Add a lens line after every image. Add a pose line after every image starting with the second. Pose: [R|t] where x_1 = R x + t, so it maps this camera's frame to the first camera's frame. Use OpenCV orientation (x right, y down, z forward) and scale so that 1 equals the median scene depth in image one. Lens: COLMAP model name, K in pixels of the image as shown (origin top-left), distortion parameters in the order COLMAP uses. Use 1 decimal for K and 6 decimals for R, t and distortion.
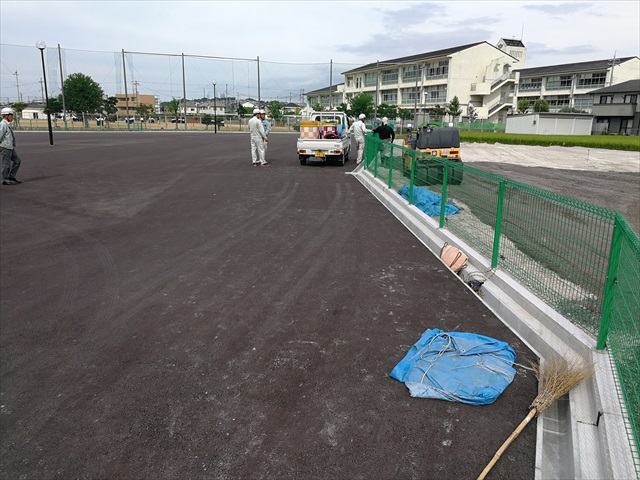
lens RADIAL K [[528.6, 0, 316.1], [0, 528.6, 237.9], [0, 0, 1]] dist [0.019512, -0.014333]
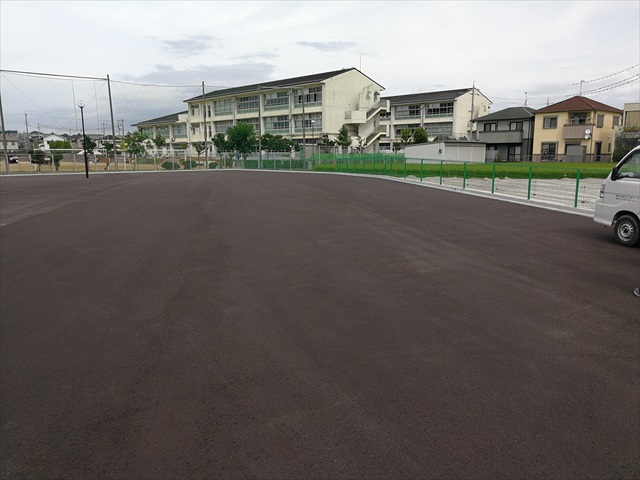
lens RADIAL K [[528.6, 0, 325.3], [0, 528.6, 244.3], [0, 0, 1]] dist [0.019512, -0.014333]
pose [[0.930932, -0.086103, 0.354897, -0.090425], [0.102209, 0.994401, -0.026850, -0.036968], [-0.350597, 0.061269, 0.934520, 0.154046]]
